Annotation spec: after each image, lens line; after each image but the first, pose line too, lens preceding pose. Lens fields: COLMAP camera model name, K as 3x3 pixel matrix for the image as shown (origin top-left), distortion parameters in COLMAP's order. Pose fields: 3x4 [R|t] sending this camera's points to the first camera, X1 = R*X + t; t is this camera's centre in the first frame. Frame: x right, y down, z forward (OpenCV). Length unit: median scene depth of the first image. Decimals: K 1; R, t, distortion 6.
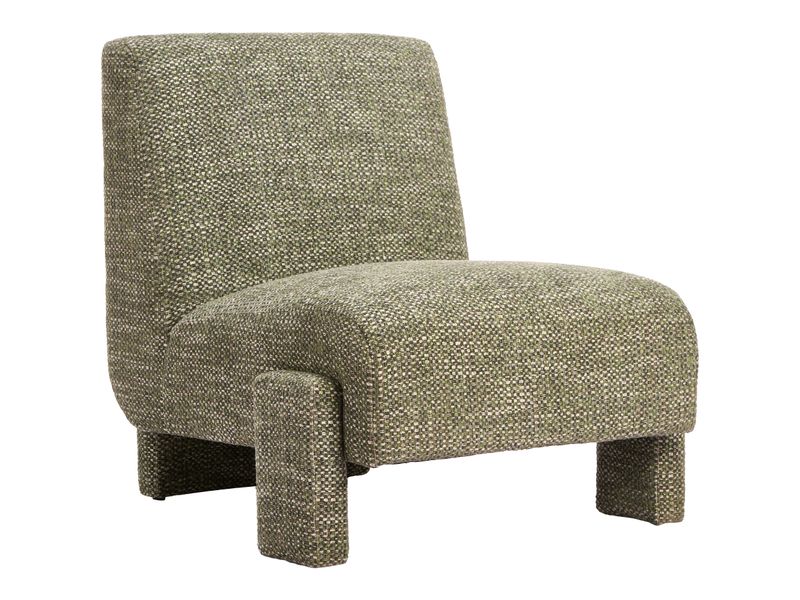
lens RADIAL K [[2299.3, 0, 401.4], [0, 2299.3, 305.6], [0, 0, 1]] dist [0.228913, 0.000000]
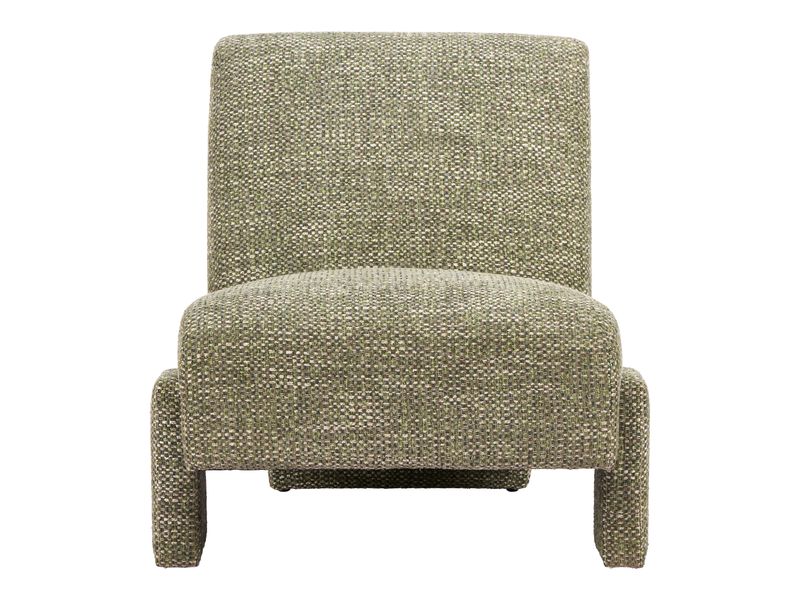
lens RADIAL K [[2299.3, 0, 400.9], [0, 2299.3, 293.6], [0, 0, 1]] dist [0.228913, 0.000000]
pose [[0.891514, 0.060638, -0.448916, 0.445270], [-0.062180, 0.998001, 0.011322, -0.019898], [0.448705, 0.017820, 0.893502, 0.134419]]
